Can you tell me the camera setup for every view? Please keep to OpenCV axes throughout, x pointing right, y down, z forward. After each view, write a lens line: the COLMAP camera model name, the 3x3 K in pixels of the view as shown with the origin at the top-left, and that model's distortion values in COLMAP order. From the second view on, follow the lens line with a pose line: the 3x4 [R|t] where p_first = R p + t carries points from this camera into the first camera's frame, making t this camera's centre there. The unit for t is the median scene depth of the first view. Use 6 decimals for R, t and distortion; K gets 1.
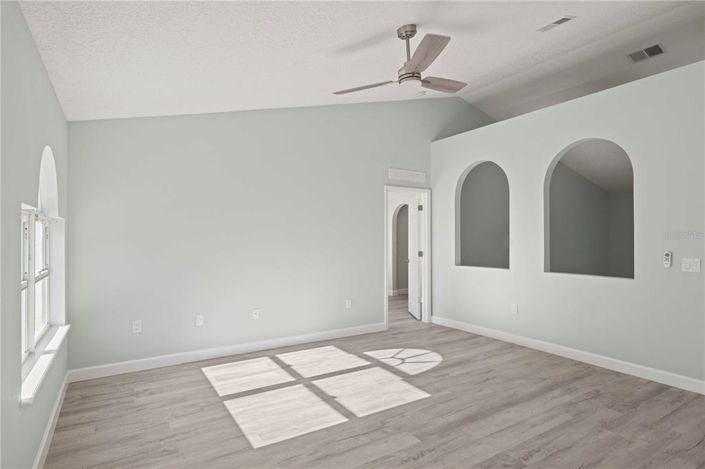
lens RADIAL K [[376.6, 0, 352.5], [0, 376.6, 234.5], [0, 0, 1]] dist [-0.000642, 0.000228]
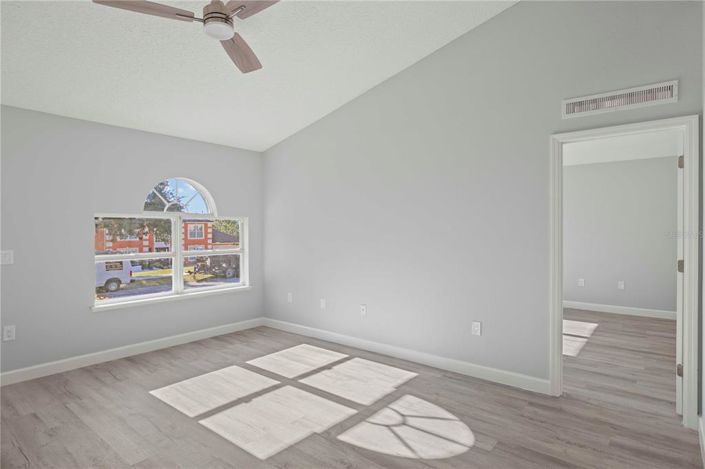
lens RADIAL K [[390.3, 0, 352.5], [0, 390.3, 234.5], [0, 0, 1]] dist [0.003631, 0.000567]
pose [[0.323219, 0.012950, -0.946236, 0.783558], [0.008125, 0.999832, 0.016459, 0.005503], [0.946289, -0.013008, 0.323059, 0.784220]]
